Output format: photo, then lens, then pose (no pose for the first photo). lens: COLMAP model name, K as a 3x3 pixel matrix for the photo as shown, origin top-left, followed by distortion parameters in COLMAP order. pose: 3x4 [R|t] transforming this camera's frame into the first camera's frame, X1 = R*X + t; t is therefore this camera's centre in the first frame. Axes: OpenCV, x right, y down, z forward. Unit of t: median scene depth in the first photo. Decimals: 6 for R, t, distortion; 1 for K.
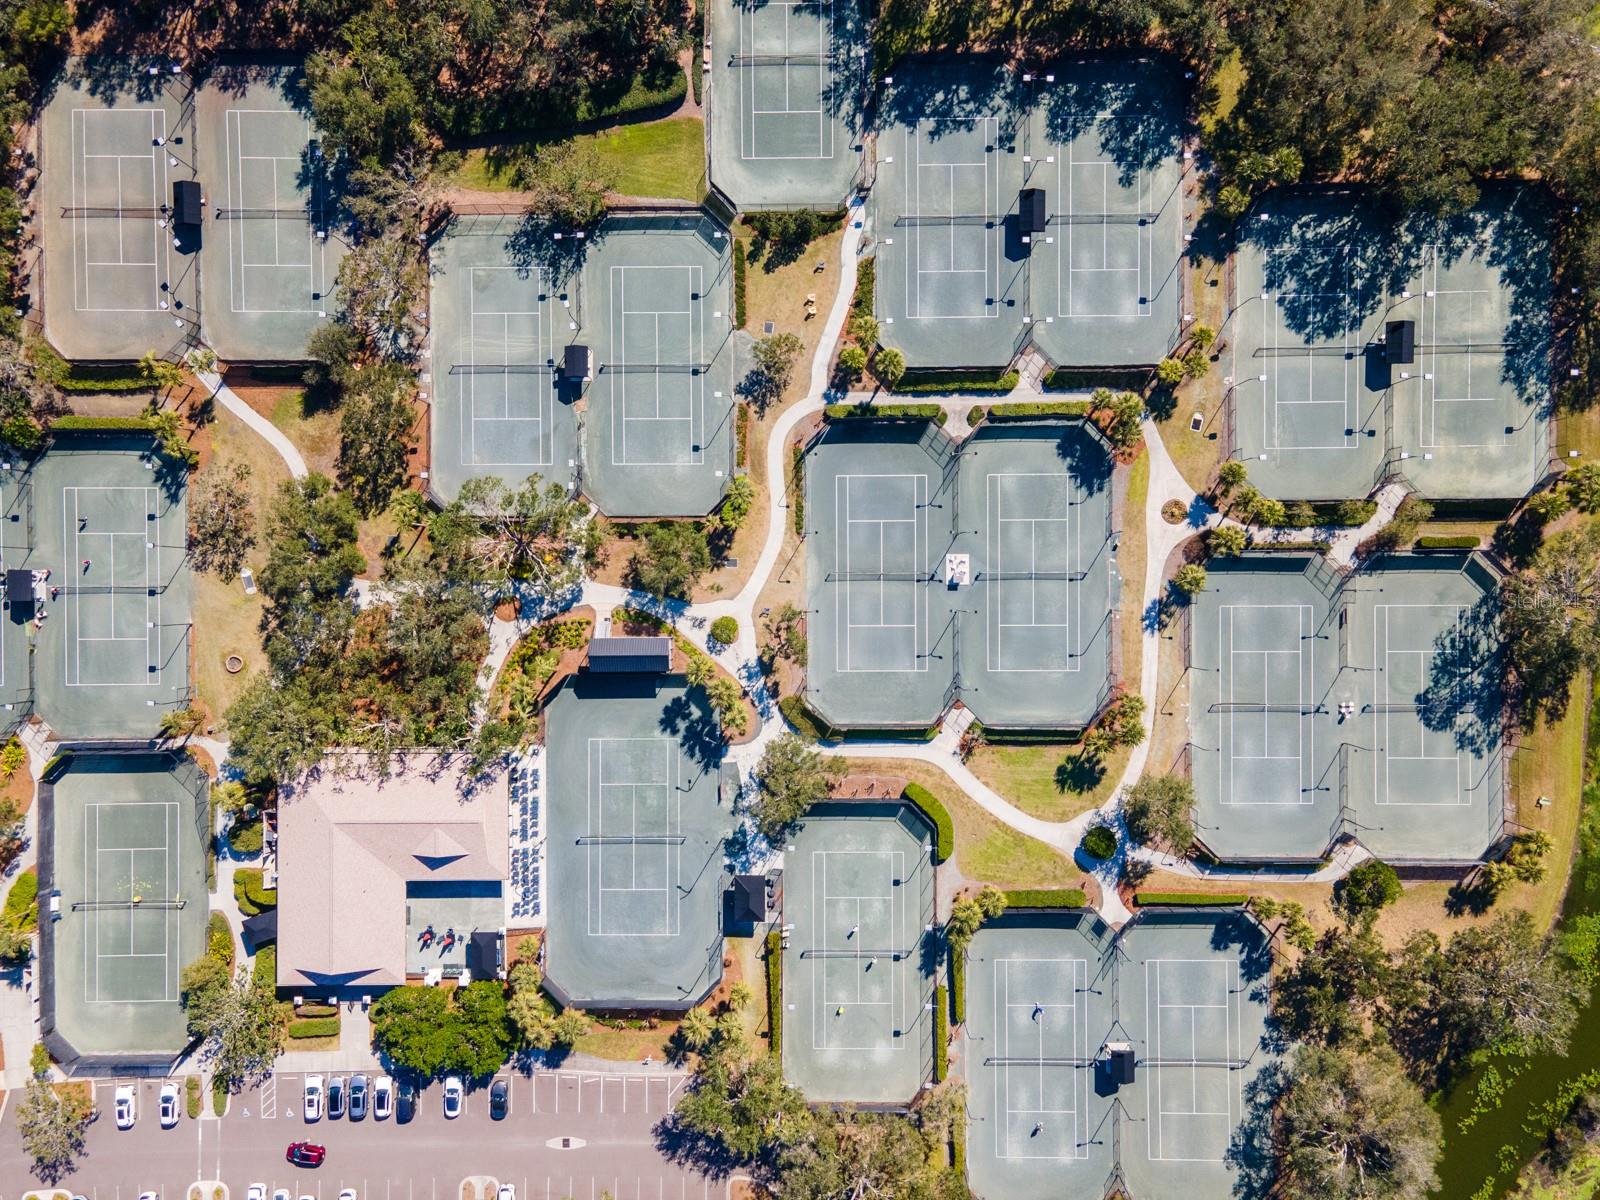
lens RADIAL K [[1162.8, 0, 804.5], [0, 1162.8, 598.4], [0, 0, 1]] dist [0.019812, 0.030594]
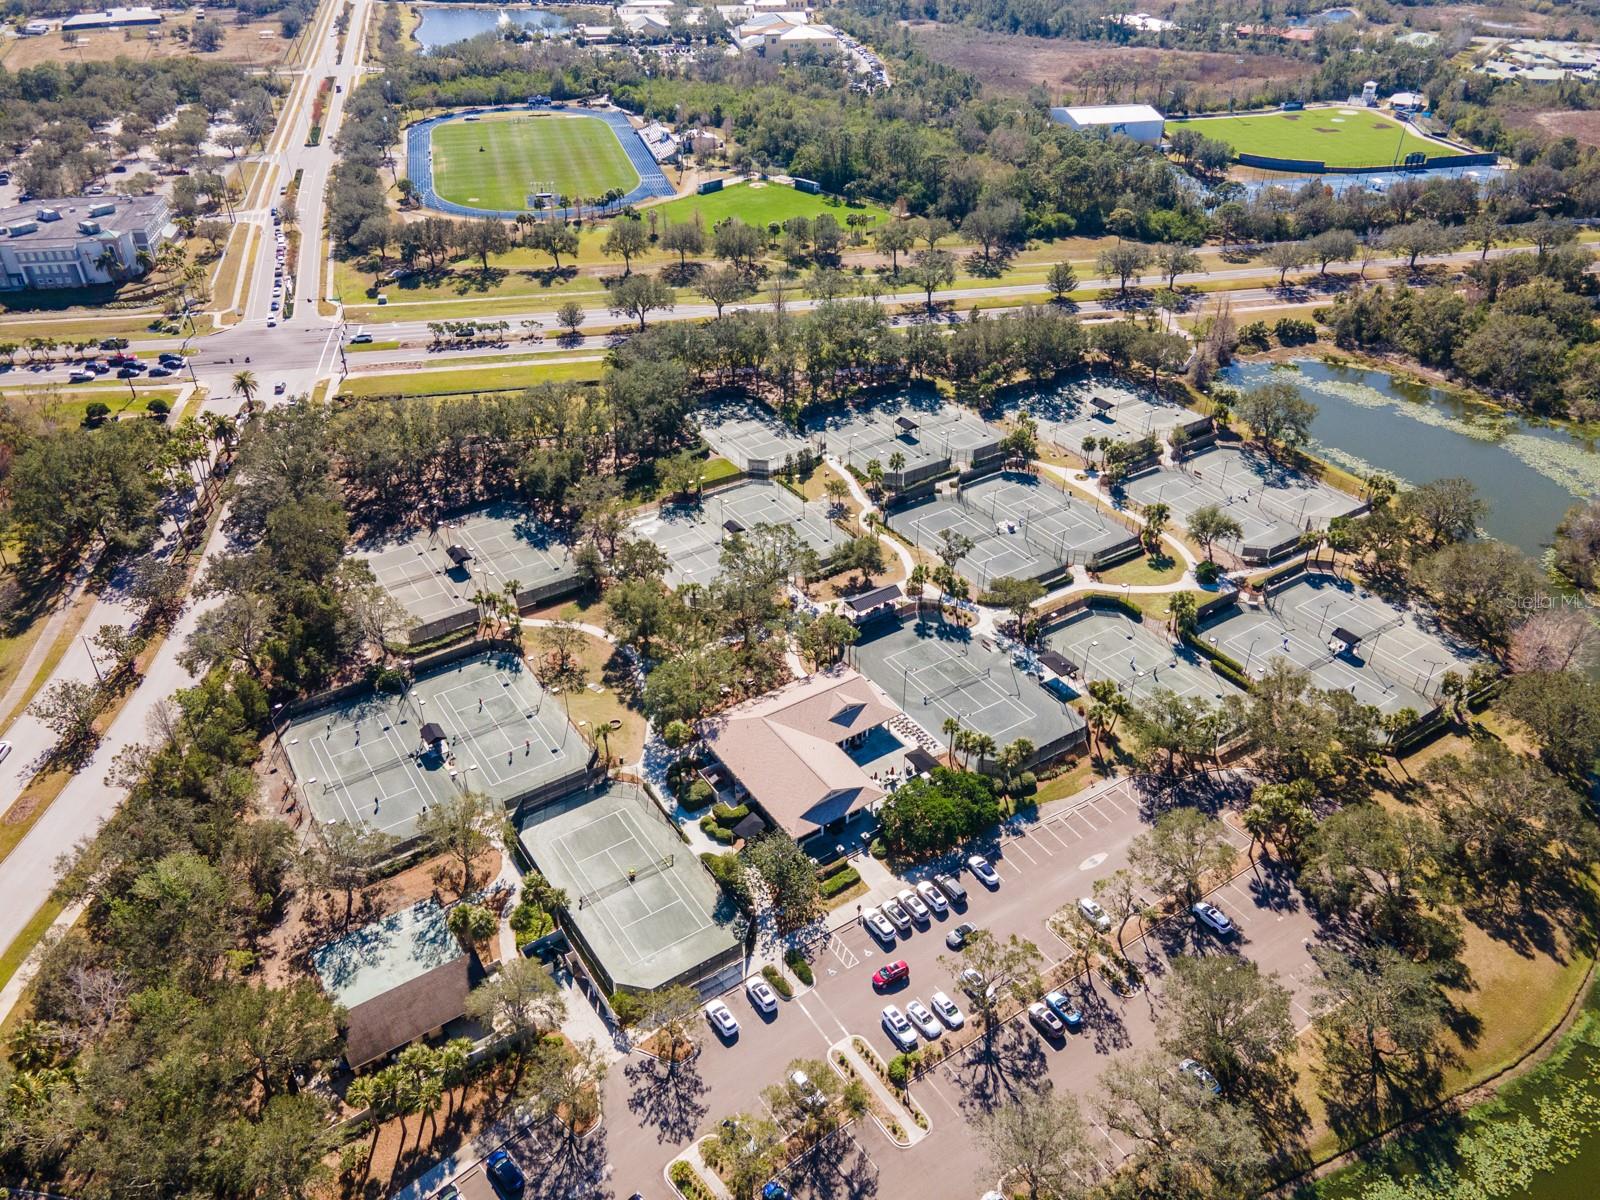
lens RADIAL K [[1162.8, 0, 804.5], [0, 1162.8, 598.4], [0, 0, 1]] dist [0.019812, 0.030594]
pose [[0.834171, -0.296139, 0.465253, -0.853529], [0.551438, 0.461125, -0.695184, 0.957662], [-0.008669, 0.836460, 0.547959, 0.222580]]
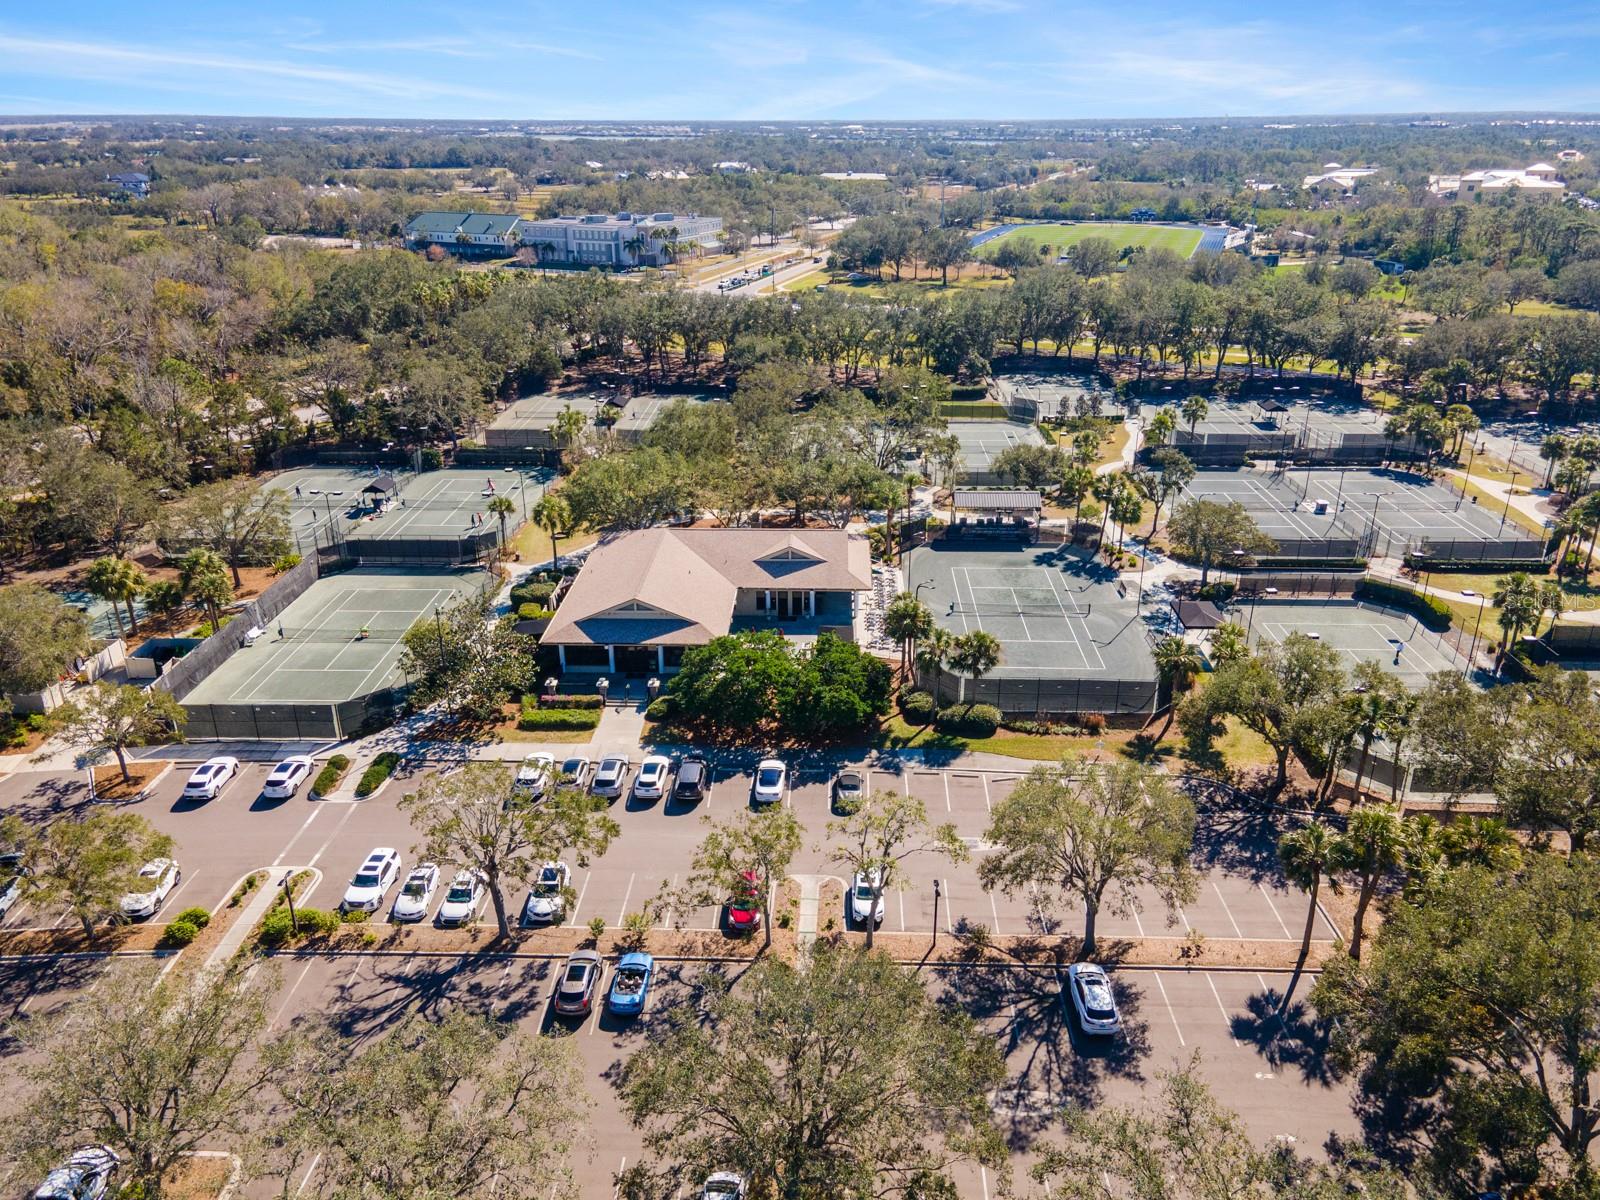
lens RADIAL K [[1162.8, 0, 804.5], [0, 1162.8, 598.4], [0, 0, 1]] dist [0.019812, 0.030594]
pose [[0.999400, 0.018716, -0.029150, -0.269070], [-0.034027, 0.372589, -0.927373, 0.926953], [-0.006496, 0.927808, 0.373002, 0.705321]]
